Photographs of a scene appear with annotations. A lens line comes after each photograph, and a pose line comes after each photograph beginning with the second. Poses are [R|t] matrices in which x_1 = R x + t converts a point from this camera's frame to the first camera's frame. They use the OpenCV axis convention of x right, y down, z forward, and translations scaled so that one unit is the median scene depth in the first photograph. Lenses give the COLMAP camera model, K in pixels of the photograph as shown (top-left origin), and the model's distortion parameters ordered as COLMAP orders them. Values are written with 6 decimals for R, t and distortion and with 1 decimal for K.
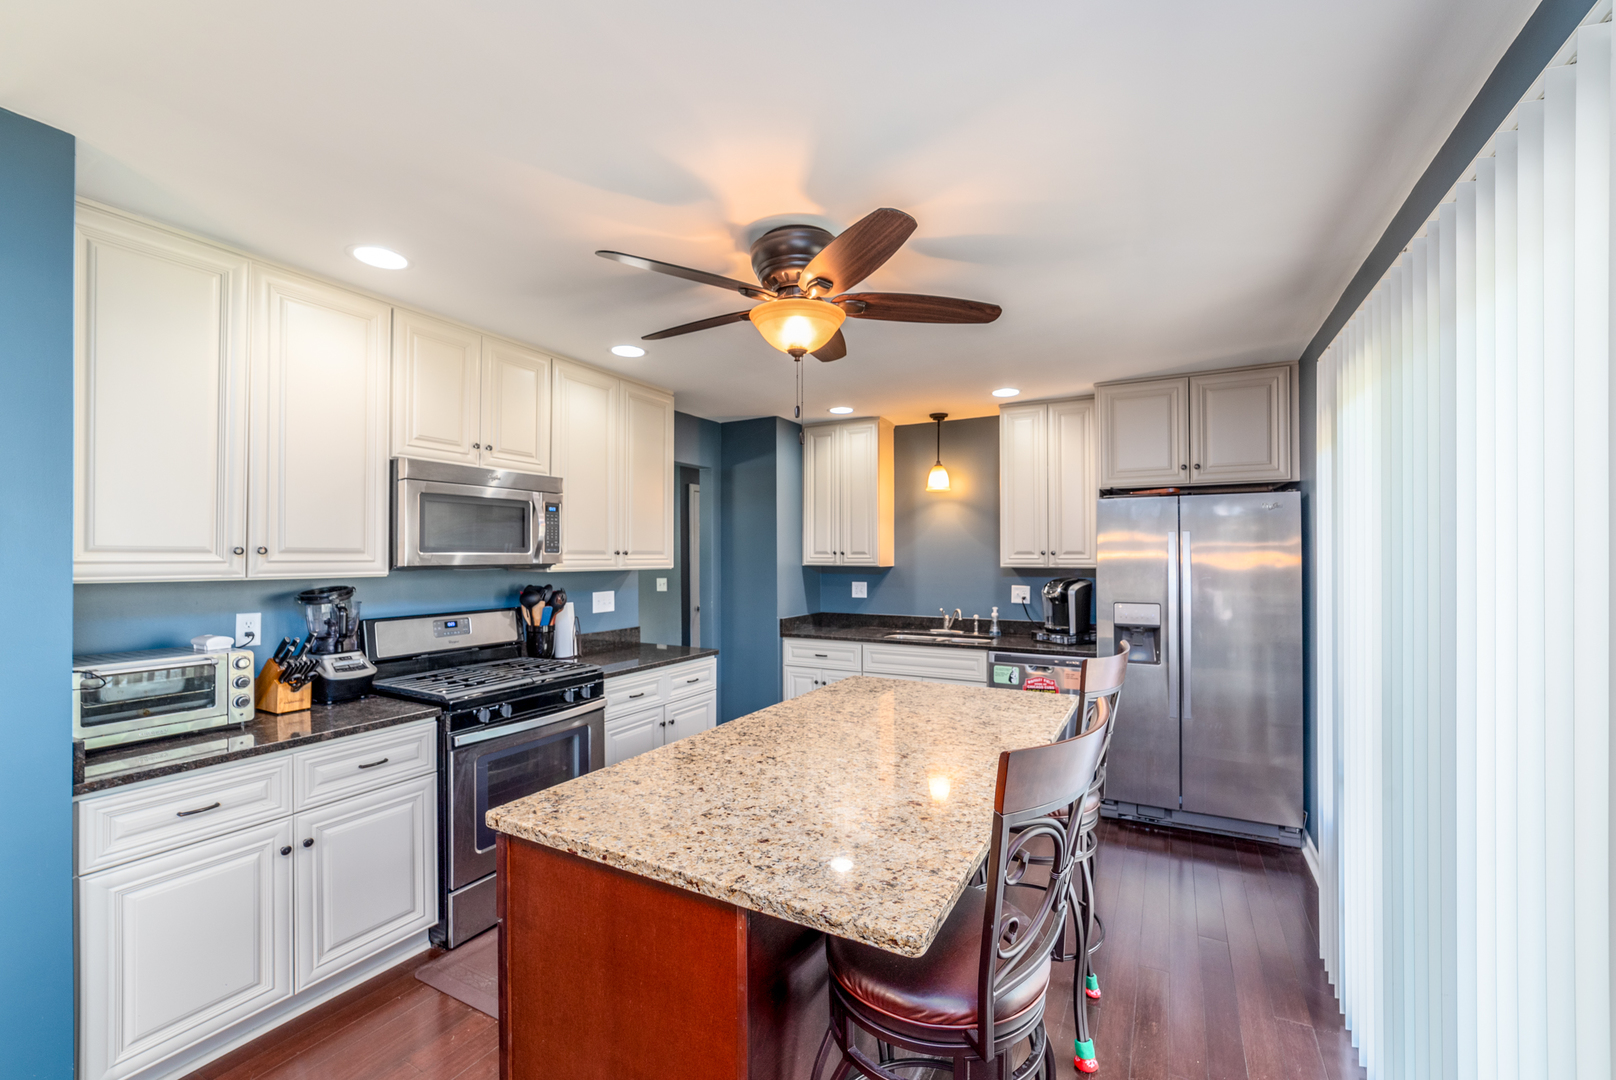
lens RADIAL K [[664.5, 0, 798.2], [0, 664.5, 543.8], [0, 0, 1]] dist [-0.009710, 0.000282]
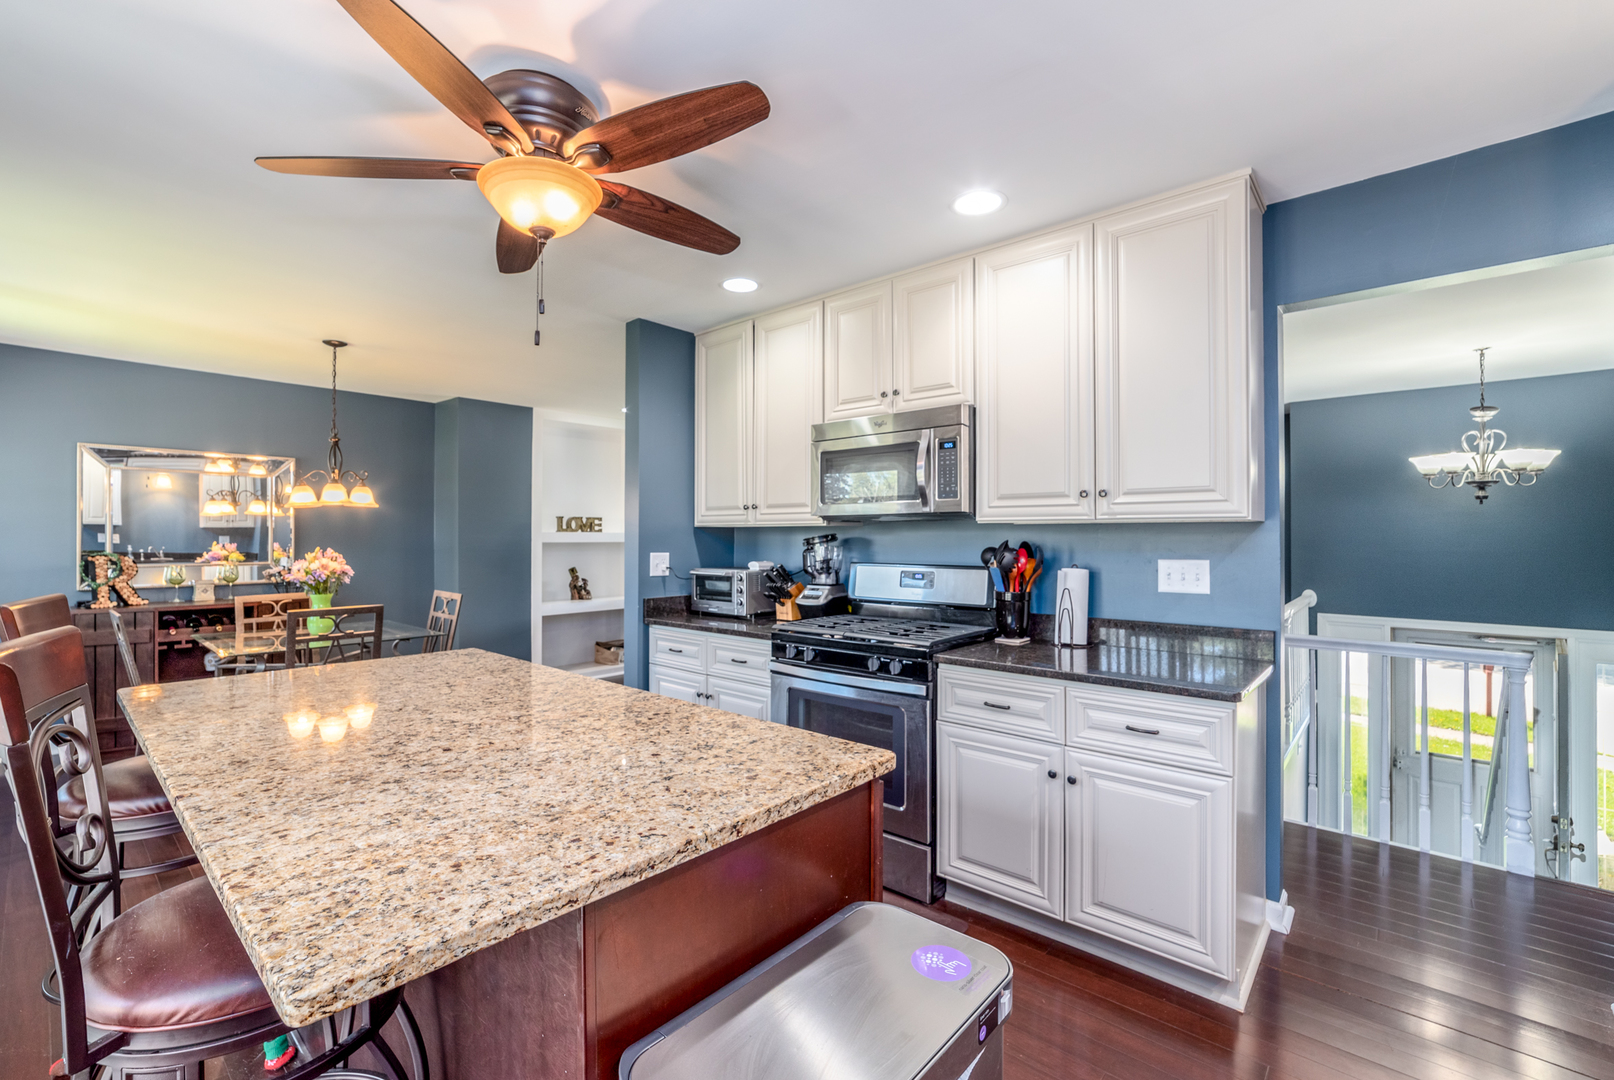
lens RADIAL K [[700.9, 0, 808.0], [0, 700.9, 539.0], [0, 0, 1]] dist [-0.005669, -0.000277]
pose [[-0.208124, 0.002624, -0.978099, 0.635875], [0.016931, 0.999856, -0.000920, 0.075427], [0.977956, -0.016751, -0.208139, 1.250774]]
